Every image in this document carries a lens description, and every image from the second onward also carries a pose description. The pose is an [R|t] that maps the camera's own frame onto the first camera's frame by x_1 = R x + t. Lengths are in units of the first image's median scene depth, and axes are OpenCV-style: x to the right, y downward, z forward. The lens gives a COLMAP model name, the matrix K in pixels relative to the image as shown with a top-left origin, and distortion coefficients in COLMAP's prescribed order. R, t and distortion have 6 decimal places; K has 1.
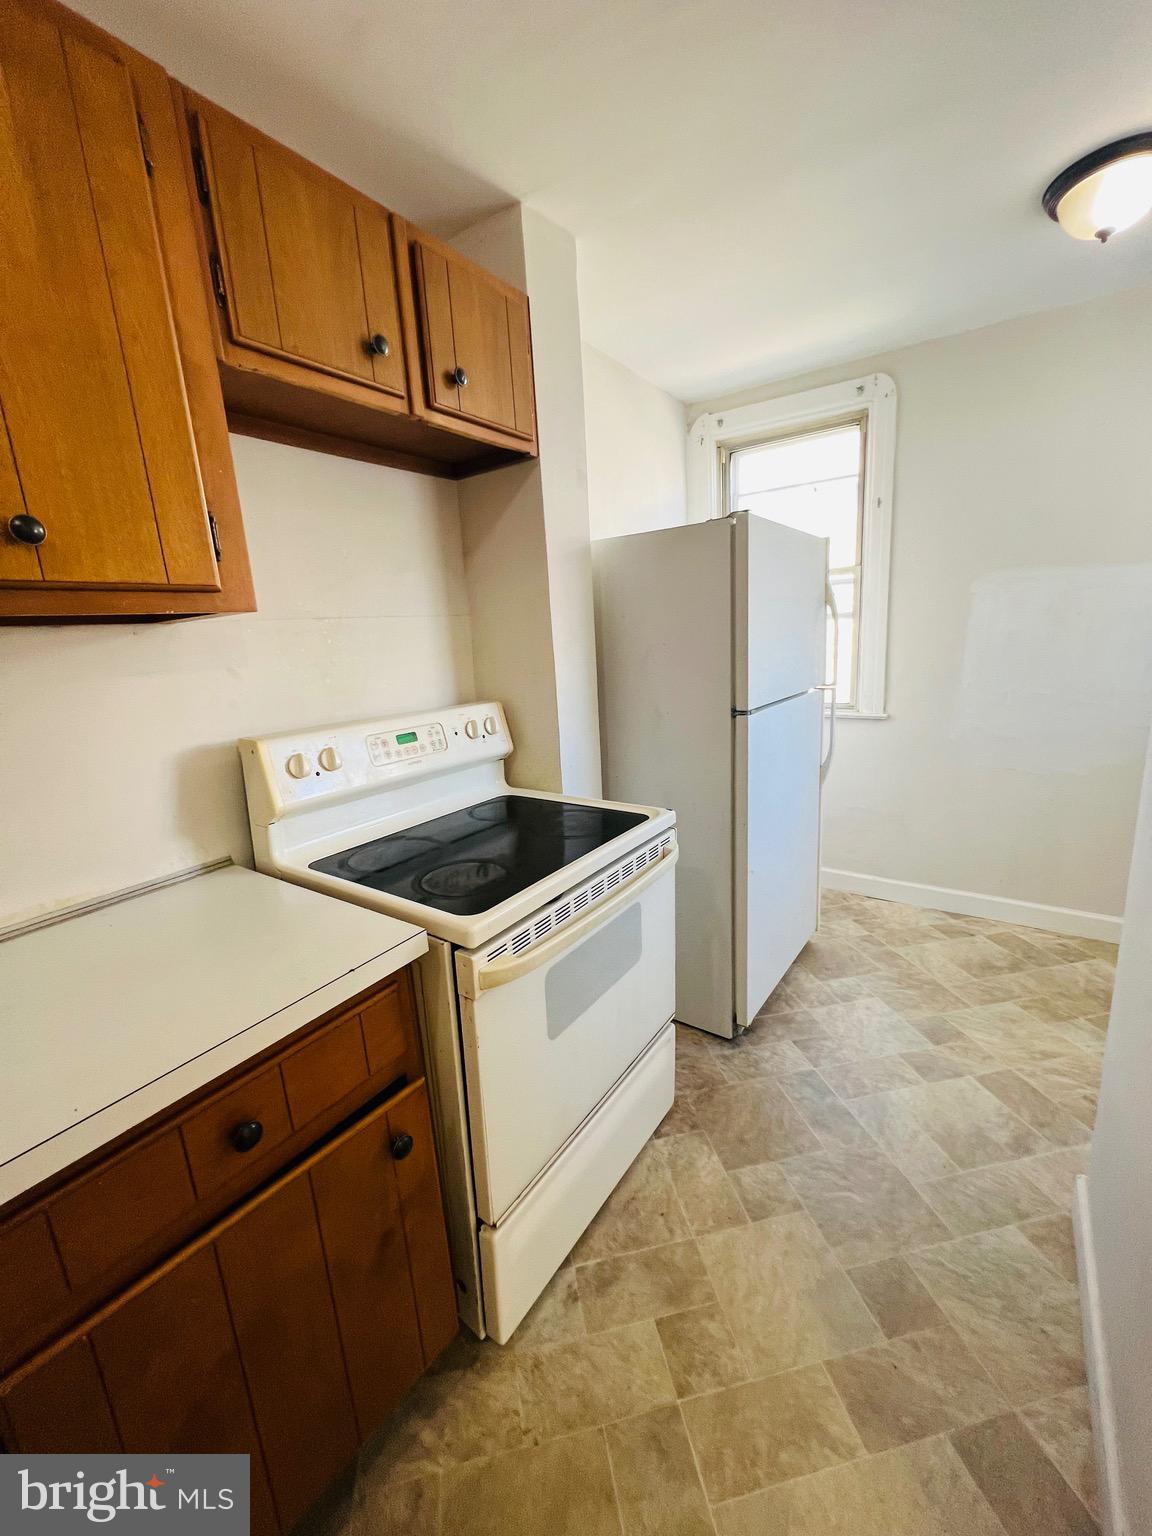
lens RADIAL K [[613.4, 0, 573.1], [0, 613.4, 767.3], [0, 0, 1]] dist [-0.002310, 0.000125]
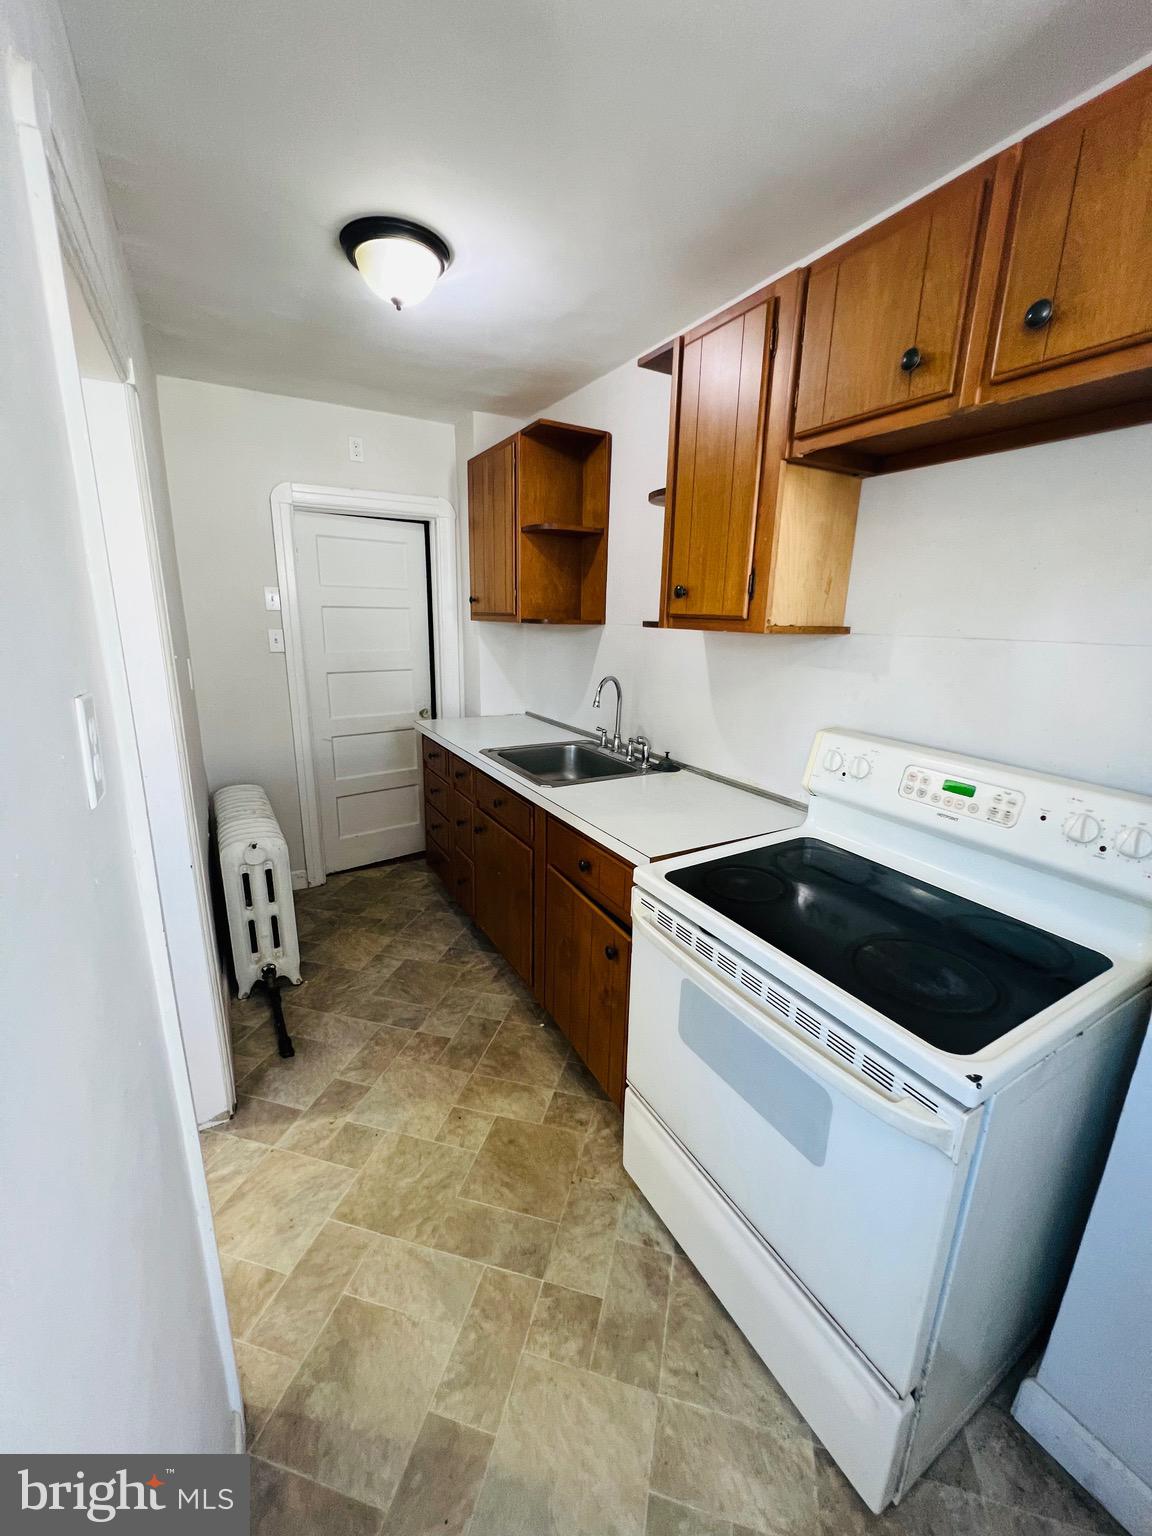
lens RADIAL K [[613.4, 0, 573.1], [0, 613.4, 767.3], [0, 0, 1]] dist [-0.002310, 0.000125]
pose [[-0.430324, 0.274912, -0.859793, 0.804954], [-0.188375, 0.904175, 0.383384, -0.355801], [0.882800, 0.326943, -0.337302, 0.972357]]
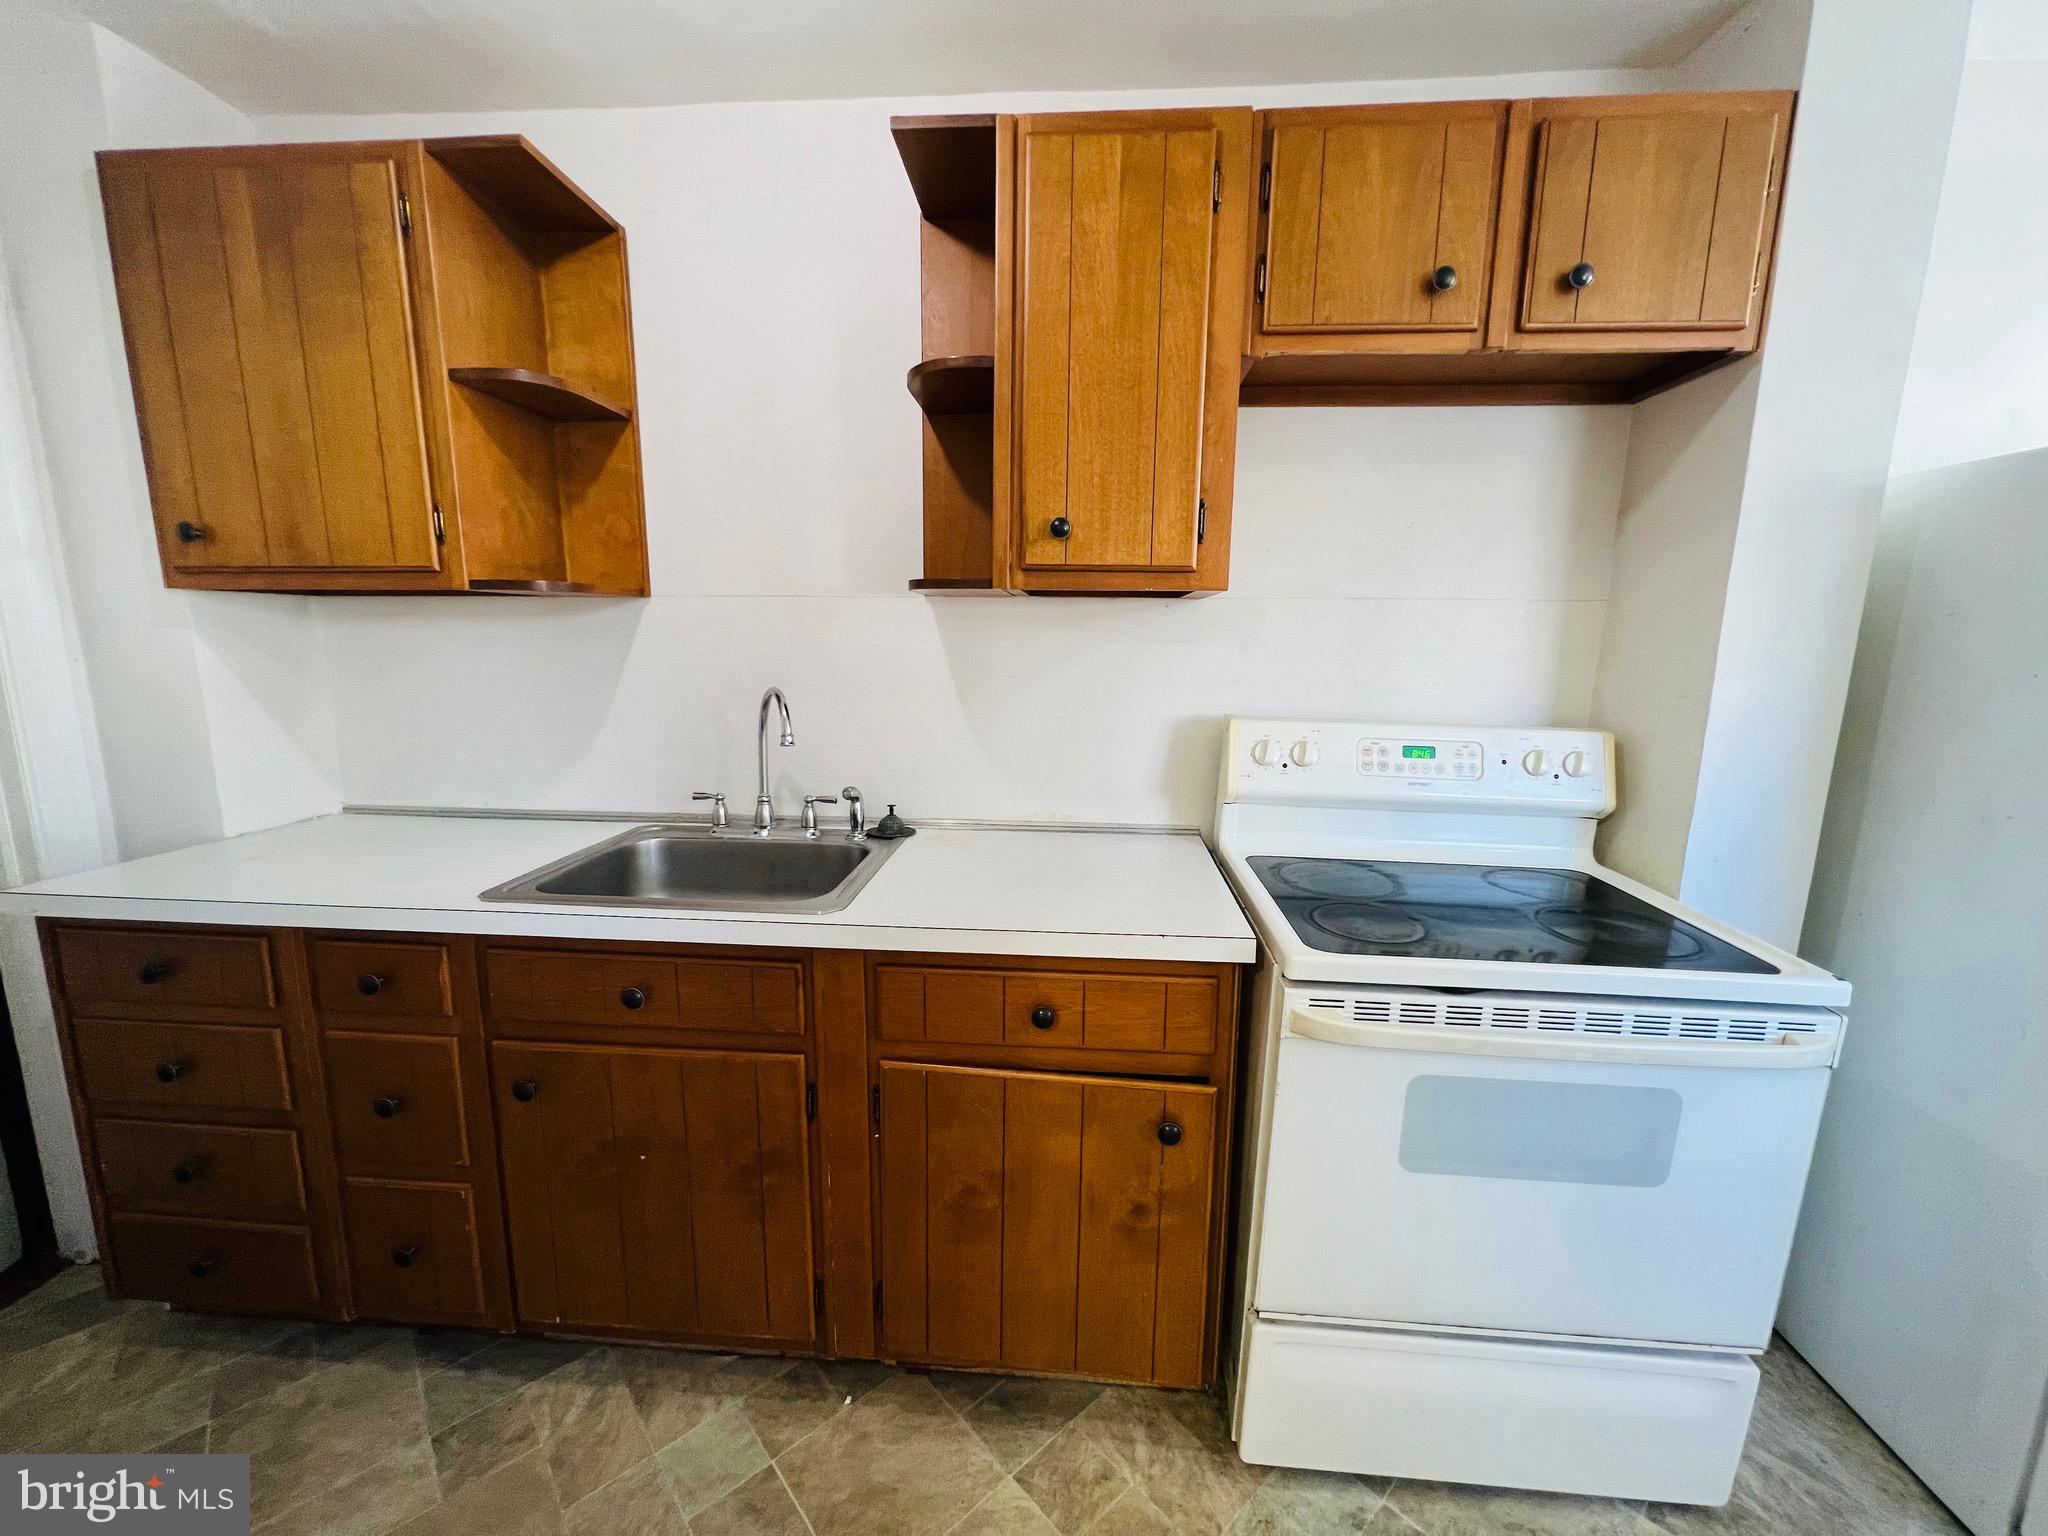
lens RADIAL K [[817.8, 0, 1022.0], [0, 817.8, 771.8], [0, 0, 1]] dist [-0.002310, 0.000125]
pose [[0.511032, 0.210763, -0.833322, 0.422982], [-0.228714, 0.967865, 0.104533, -0.019582], [0.828574, 0.137173, 0.542815, 0.007830]]
